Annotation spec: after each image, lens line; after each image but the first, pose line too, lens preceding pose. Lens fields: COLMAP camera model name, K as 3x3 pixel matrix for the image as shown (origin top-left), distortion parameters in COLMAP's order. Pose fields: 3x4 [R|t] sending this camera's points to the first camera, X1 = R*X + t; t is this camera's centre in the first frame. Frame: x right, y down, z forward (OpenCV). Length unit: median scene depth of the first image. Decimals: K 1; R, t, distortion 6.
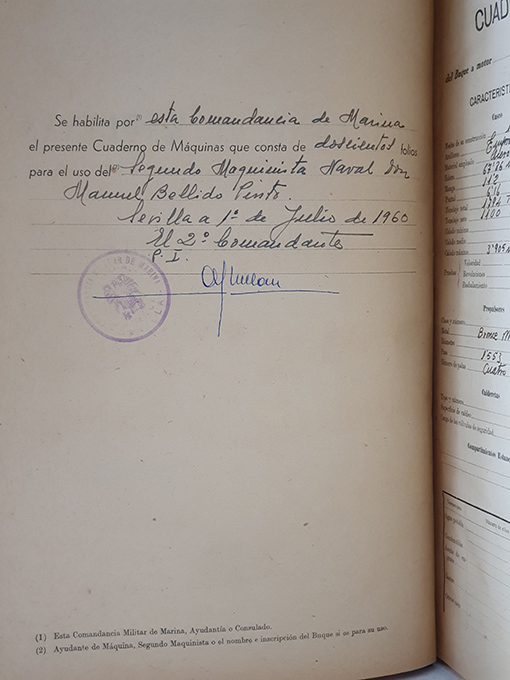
lens RADIAL K [[1015.5, 0, 256.0], [0, 1015.5, 347.4], [0, 0, 1]] dist [0.006874, 0.000000]
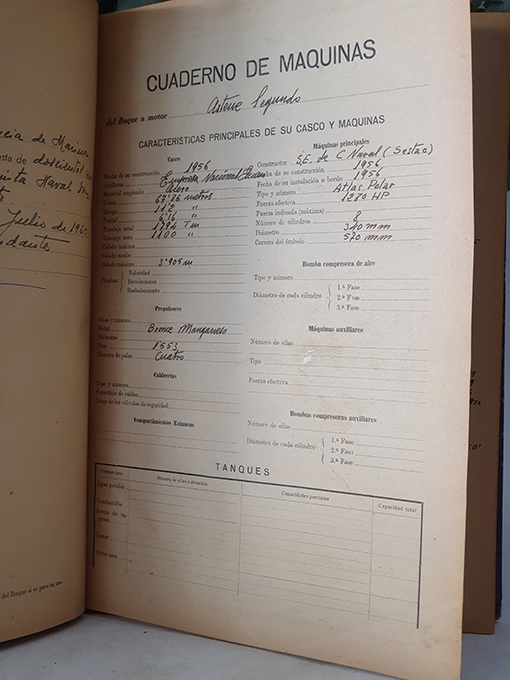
lens RADIAL K [[1015.5, 0, 255.6], [0, 1015.5, 334.8], [0, 0, 1]] dist [0.006874, 0.000000]
pose [[0.767192, 0.039605, 0.640194, -0.475704], [0.002191, 0.997924, -0.064361, 0.074054], [-0.641414, 0.050780, 0.765513, -0.040891]]
